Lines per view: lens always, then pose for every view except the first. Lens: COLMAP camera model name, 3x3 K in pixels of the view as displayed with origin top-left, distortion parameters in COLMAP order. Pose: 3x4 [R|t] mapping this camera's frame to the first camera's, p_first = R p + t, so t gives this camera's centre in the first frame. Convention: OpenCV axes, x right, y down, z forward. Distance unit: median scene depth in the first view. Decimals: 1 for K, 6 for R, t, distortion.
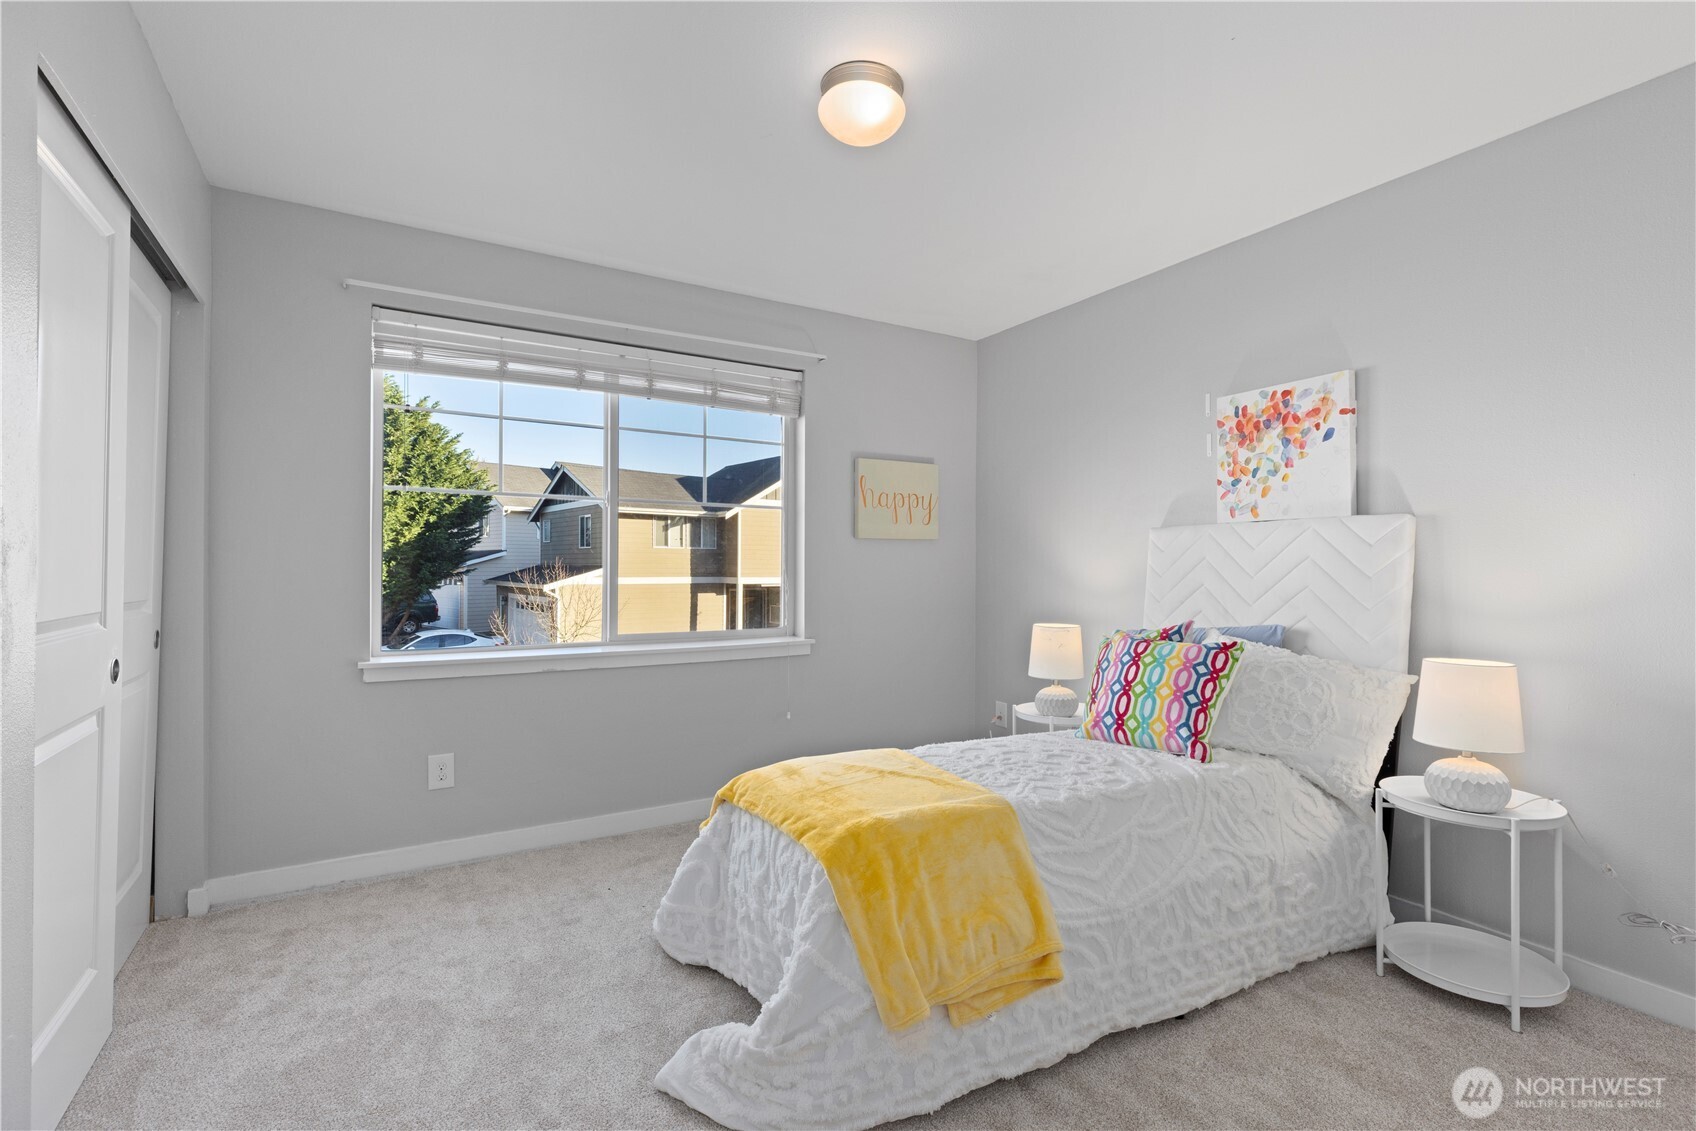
lens RADIAL K [[758.2, 0, 856.8], [0, 758.2, 558.2], [0, 0, 1]] dist [0.001119, 0.000106]
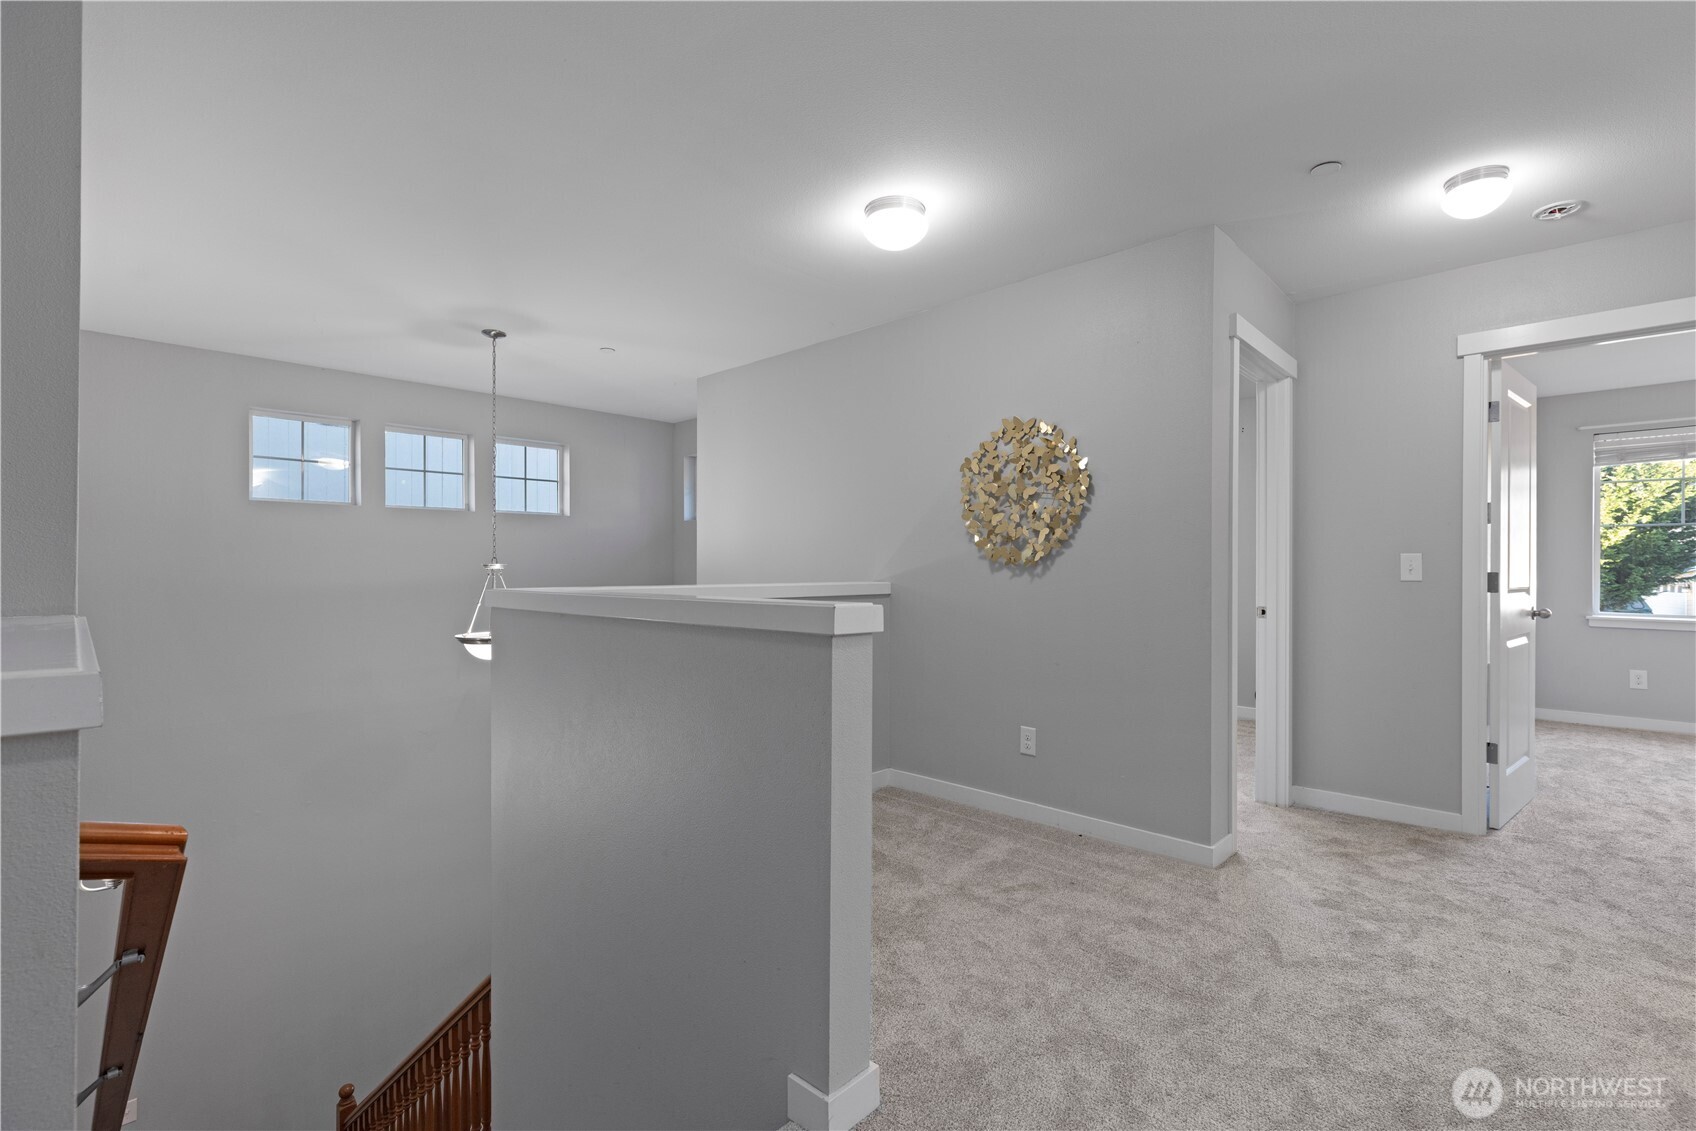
lens RADIAL K [[758.2, 0, 856.8], [0, 758.2, 558.2], [0, 0, 1]] dist [0.001119, 0.000106]
pose [[0.250547, -0.002423, -0.968101, 0.096873], [-0.000959, 0.999996, -0.002751, -0.000835], [0.968104, 0.001618, 0.250544, -0.165271]]
